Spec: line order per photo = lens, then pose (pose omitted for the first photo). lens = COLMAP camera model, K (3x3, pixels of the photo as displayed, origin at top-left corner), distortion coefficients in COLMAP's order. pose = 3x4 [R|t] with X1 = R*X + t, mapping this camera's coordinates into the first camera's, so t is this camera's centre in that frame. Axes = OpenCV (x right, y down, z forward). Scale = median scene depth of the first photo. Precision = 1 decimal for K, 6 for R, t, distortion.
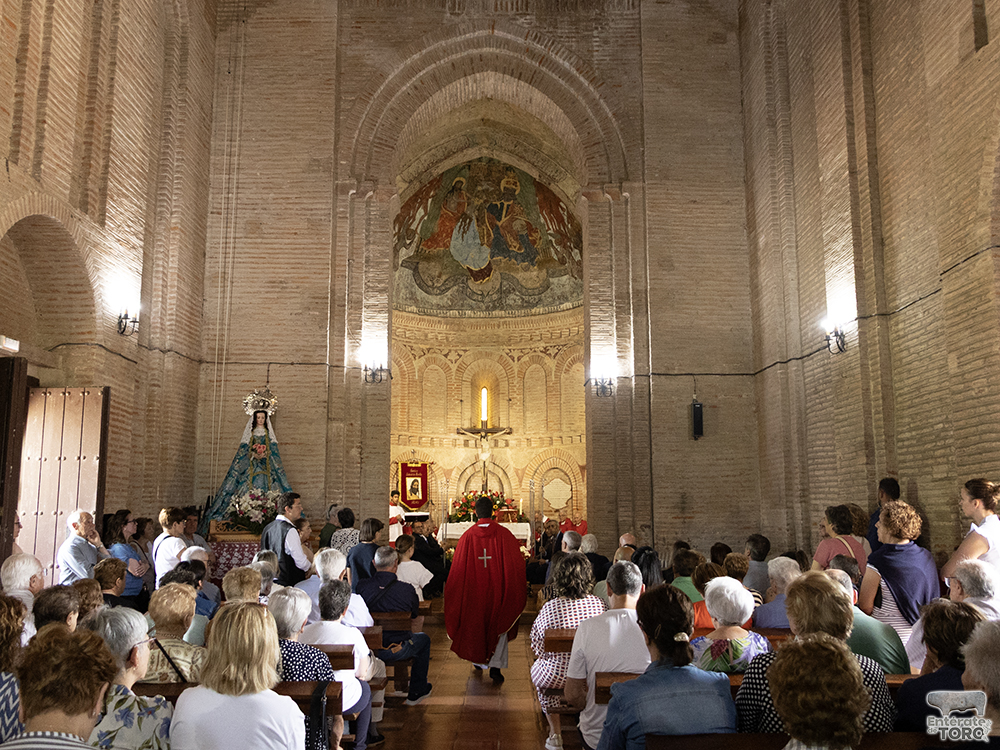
lens RADIAL K [[894.0, 0, 500.0], [0, 894.0, 375.0], [0, 0, 1]] dist [0.007587, 0.005343]
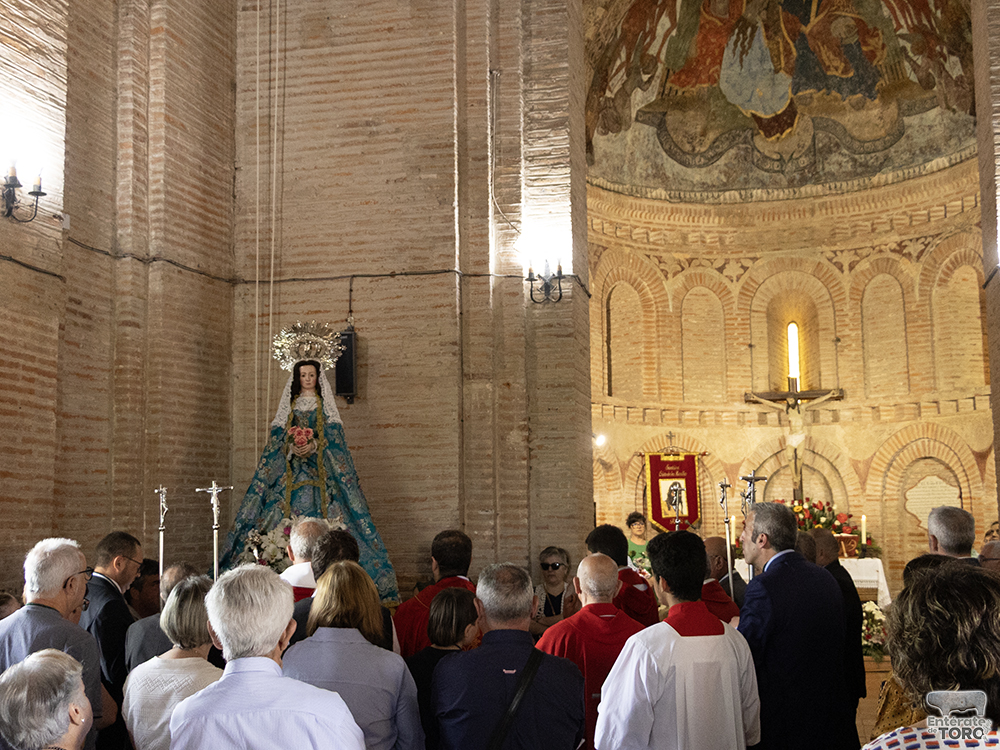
lens RADIAL K [[1260.8, 0, 492.3], [0, 1260.8, 385.7], [0, 0, 1]] dist [0.041892, -0.003625]
pose [[0.963512, -0.040827, -0.264533, 0.011428], [0.052270, 0.997971, 0.036360, 0.016958], [0.262512, -0.048860, 0.963691, 0.172539]]
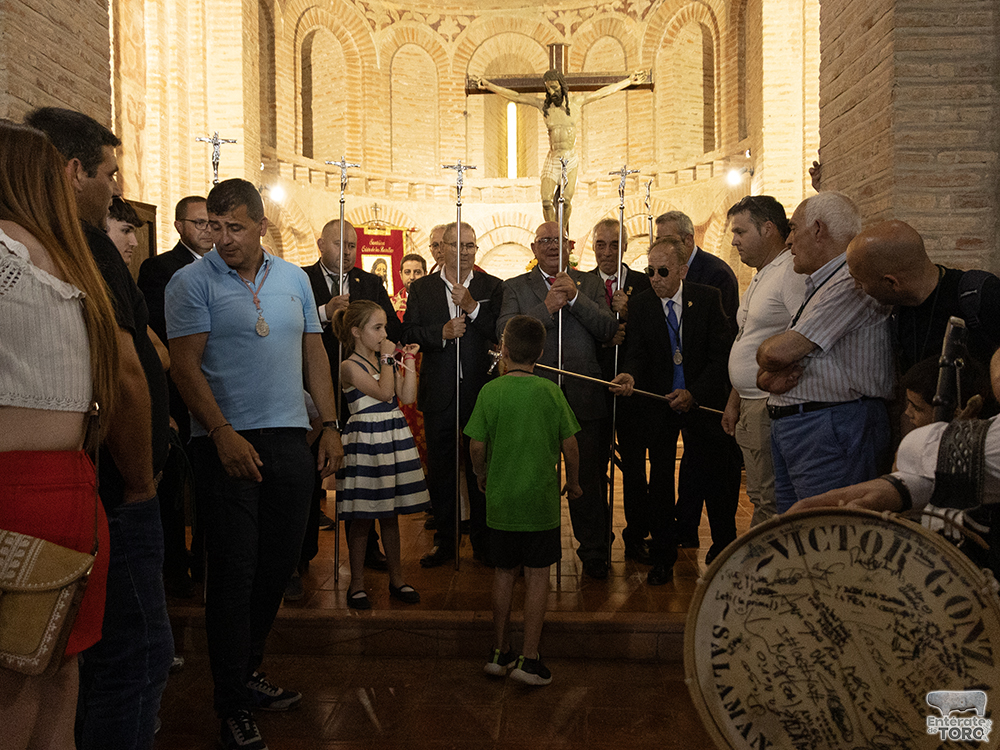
lens RADIAL K [[894.0, 0, 500.0], [0, 894.0, 375.0], [0, 0, 1]] dist [0.007587, 0.005343]
pose [[0.998000, -0.006155, -0.062915, 0.010403], [0.017646, 0.982811, 0.183771, 0.088172], [0.060702, -0.184513, 0.980954, 0.467070]]
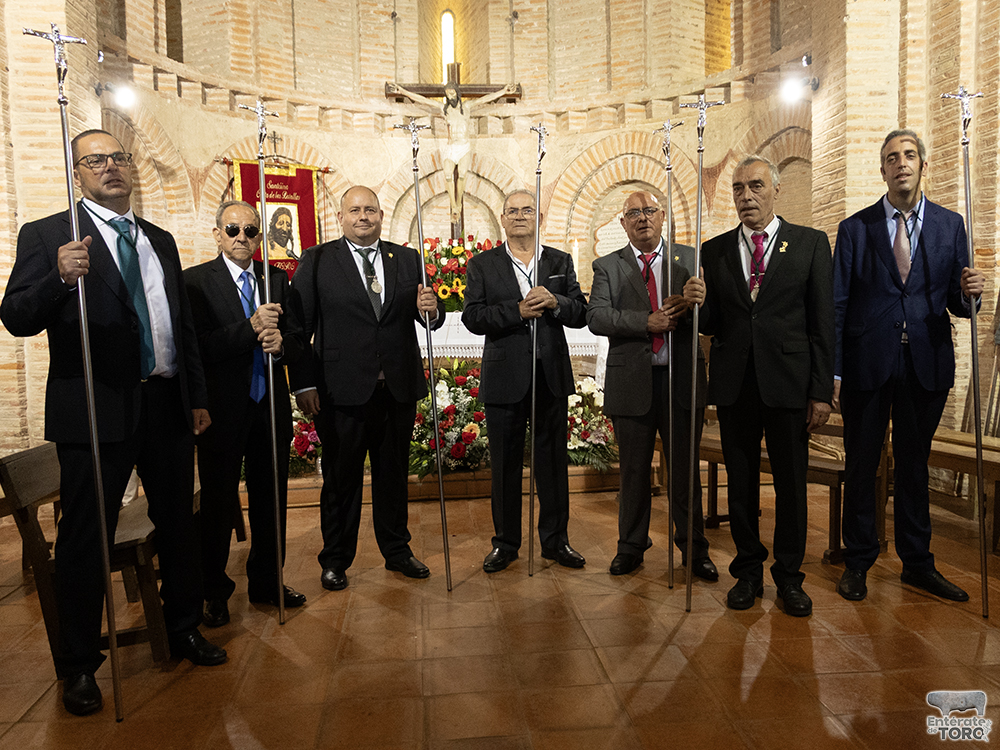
lens RADIAL K [[870.4, 0, 516.5], [0, 870.4, 378.1], [0, 0, 1]] dist [0.002580, 0.001163]
pose [[0.996118, -0.020701, 0.085563, -0.026404], [0.001497, 0.975799, 0.218664, 0.106431], [-0.088019, -0.217687, 0.972042, 0.604137]]
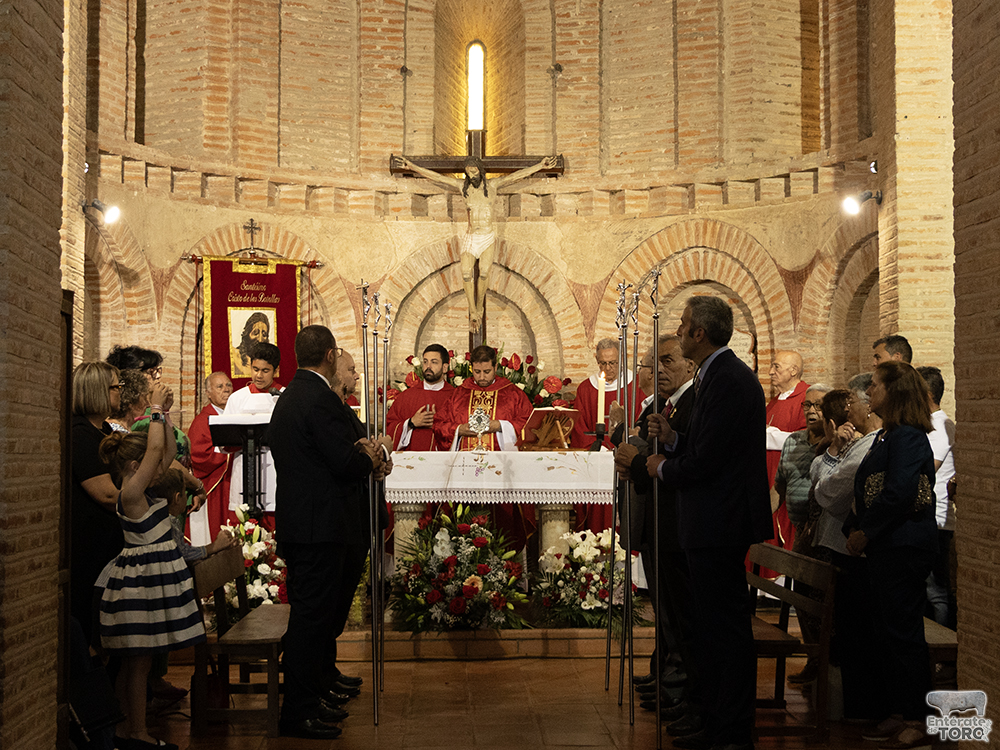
lens RADIAL K [[1838.3, 0, 491.9], [0, 1838.3, 373.8], [0, 0, 1]] dist [0.016192, 0.102693]
pose [[0.999993, 0.003765, -0.000689, -0.011797], [-0.003660, 0.993295, 0.115550, 0.062736], [0.001119, -0.115547, 0.993301, 0.355353]]
